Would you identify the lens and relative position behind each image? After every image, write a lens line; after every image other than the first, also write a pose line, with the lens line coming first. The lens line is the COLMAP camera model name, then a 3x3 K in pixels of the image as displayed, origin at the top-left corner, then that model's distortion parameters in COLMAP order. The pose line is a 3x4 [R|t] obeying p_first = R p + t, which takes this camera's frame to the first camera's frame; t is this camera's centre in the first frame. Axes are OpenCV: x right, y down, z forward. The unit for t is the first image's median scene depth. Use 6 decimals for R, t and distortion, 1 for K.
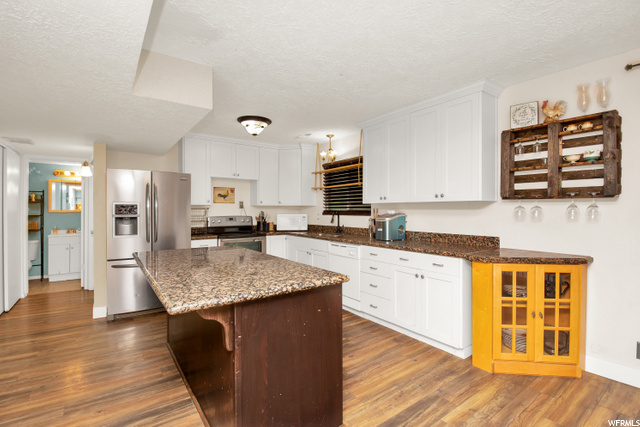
lens RADIAL K [[295.7, 0, 319.2], [0, 295.7, 211.5], [0, 0, 1]] dist [-0.015199, -0.001006]
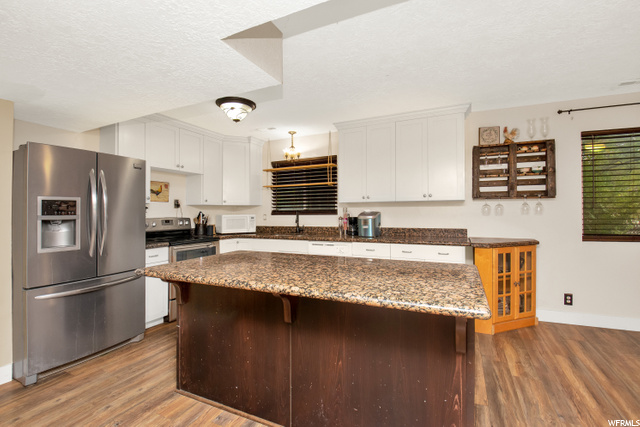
lens RADIAL K [[290.6, 0, 320.0], [0, 290.6, 213.5], [0, 0, 1]] dist [0.001352, -0.012159]
pose [[0.877668, -0.008234, 0.479199, -0.442027], [0.009685, 0.999953, -0.000556, 0.011933], [-0.479171, 0.005129, 0.877706, 0.162675]]
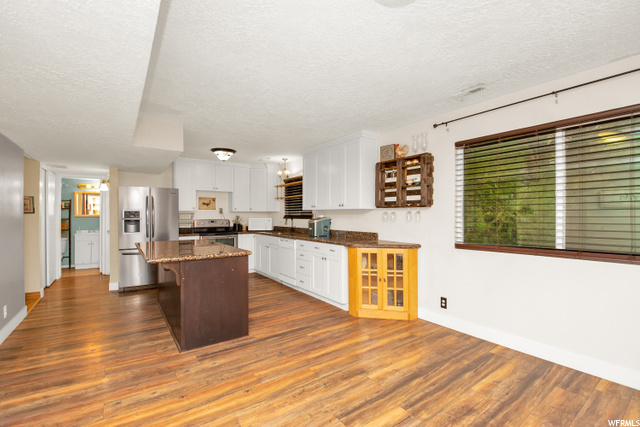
lens RADIAL K [[279.6, 0, 314.9], [0, 279.6, 216.1], [0, 0, 1]] dist [0.000866, -0.014238]
pose [[0.999880, -0.000306, -0.015490, 0.251406], [0.000307, 1.000000, 0.000067, 0.001036], [0.015490, -0.000072, 0.999880, -0.340712]]
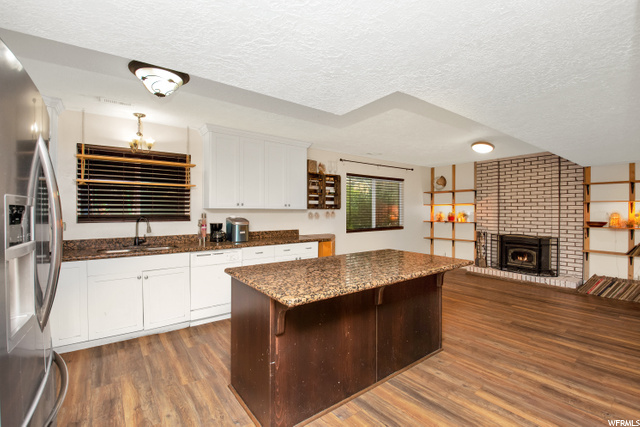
lens RADIAL K [[279.6, 0, 314.9], [0, 279.6, 216.1], [0, 0, 1]] dist [0.000866, -0.014238]
pose [[-0.017891, -0.015338, 0.999722, -0.870675], [0.004030, 0.999873, 0.015413, -0.016050], [-0.999832, 0.004304, -0.017827, 0.750942]]
